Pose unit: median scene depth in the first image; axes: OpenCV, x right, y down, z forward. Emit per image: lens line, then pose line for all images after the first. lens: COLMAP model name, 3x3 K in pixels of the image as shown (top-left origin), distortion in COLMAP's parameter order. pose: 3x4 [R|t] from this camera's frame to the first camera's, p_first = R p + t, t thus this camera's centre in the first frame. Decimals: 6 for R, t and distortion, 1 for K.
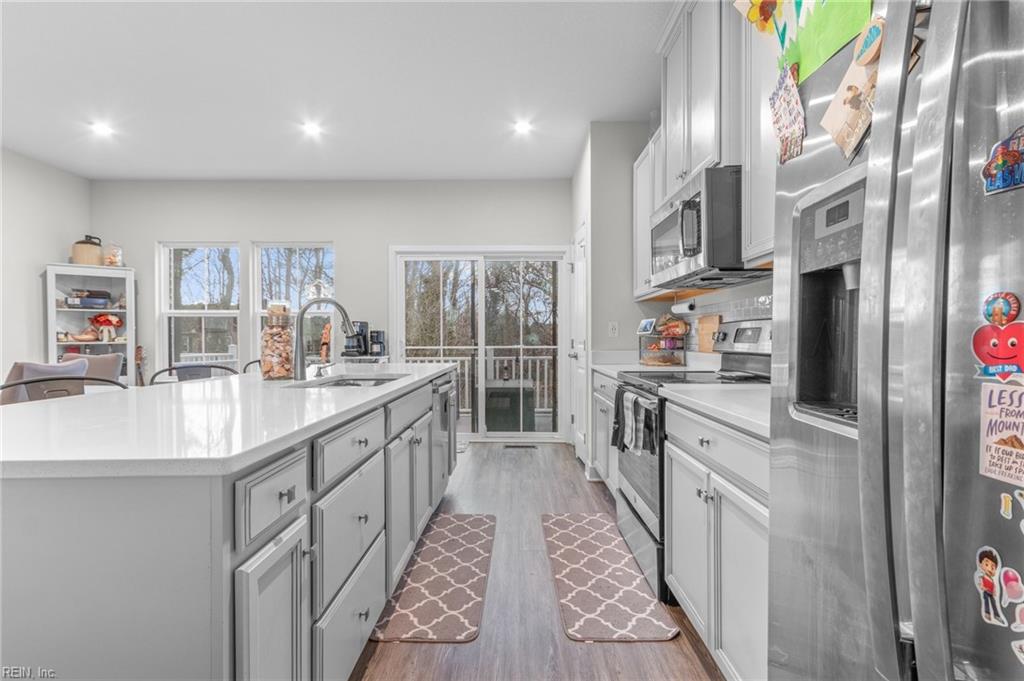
lens RADIAL K [[477.0, 0, 511.7], [0, 477.0, 341.4], [0, 0, 1]] dist [0.013918, 0.000780]
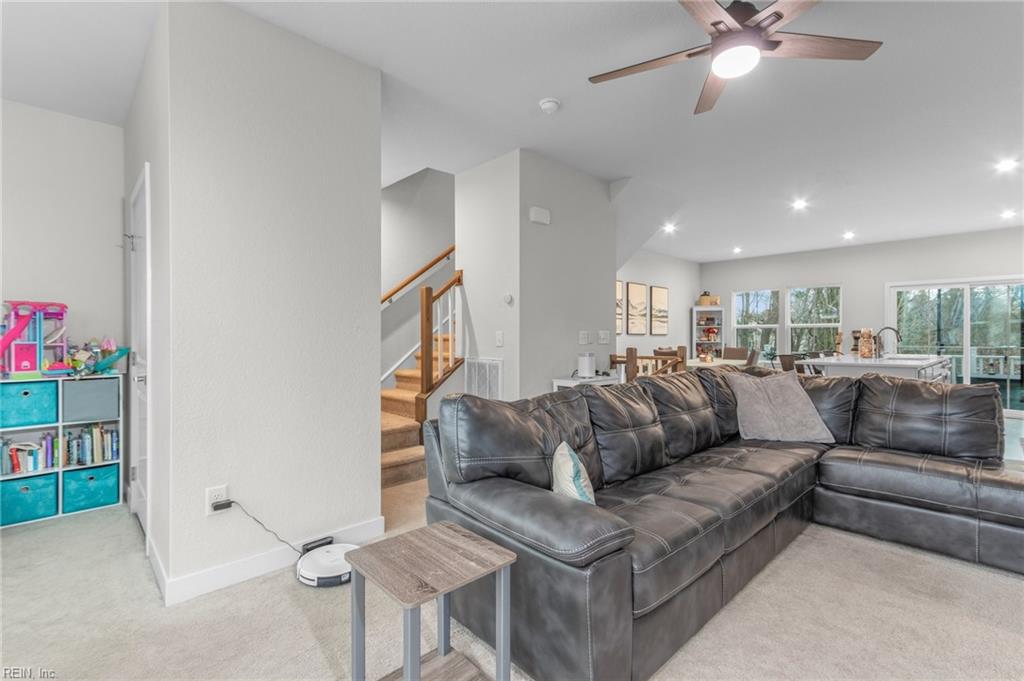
lens RADIAL K [[477.0, 0, 505.8], [0, 477.0, 337.8], [0, 0, 1]] dist [0.013918, 0.000780]
pose [[0.694320, 0.001247, -0.719665, 0.022712], [-0.005233, 0.999981, -0.003316, -0.003819], [0.719647, 0.006068, 0.694313, -1.046034]]
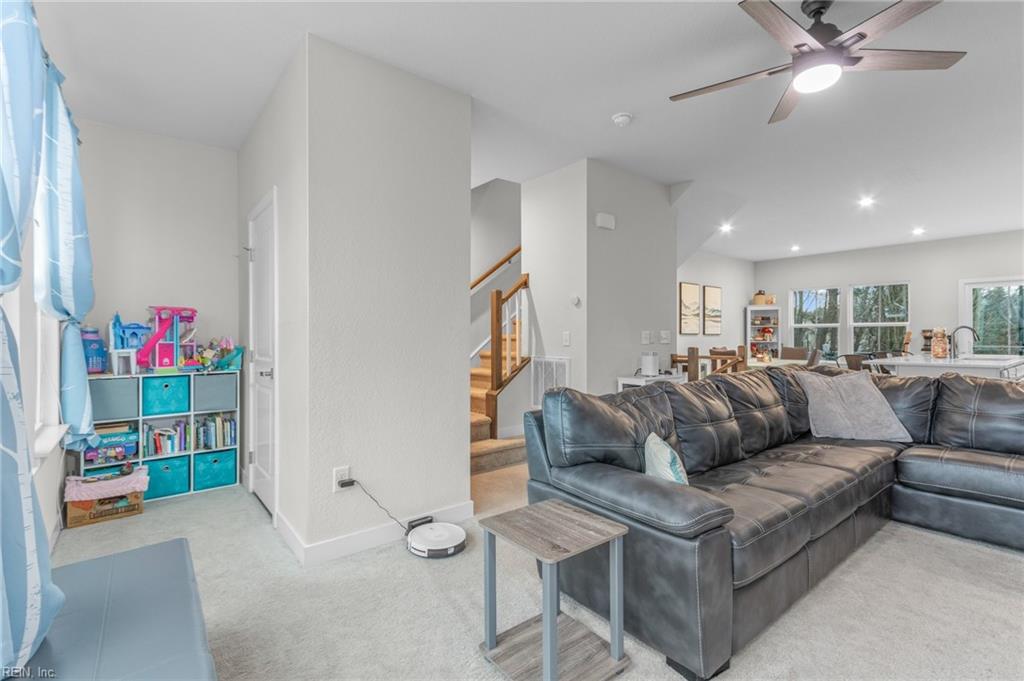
lens RADIAL K [[477.0, 0, 502.2], [0, 477.0, 334.4], [0, 0, 1]] dist [0.013918, 0.000780]
pose [[0.630726, -0.005428, -0.775986, 0.021635], [-0.004002, 0.999939, -0.010247, -0.002949], [0.775995, 0.009568, 0.630666, -1.123706]]
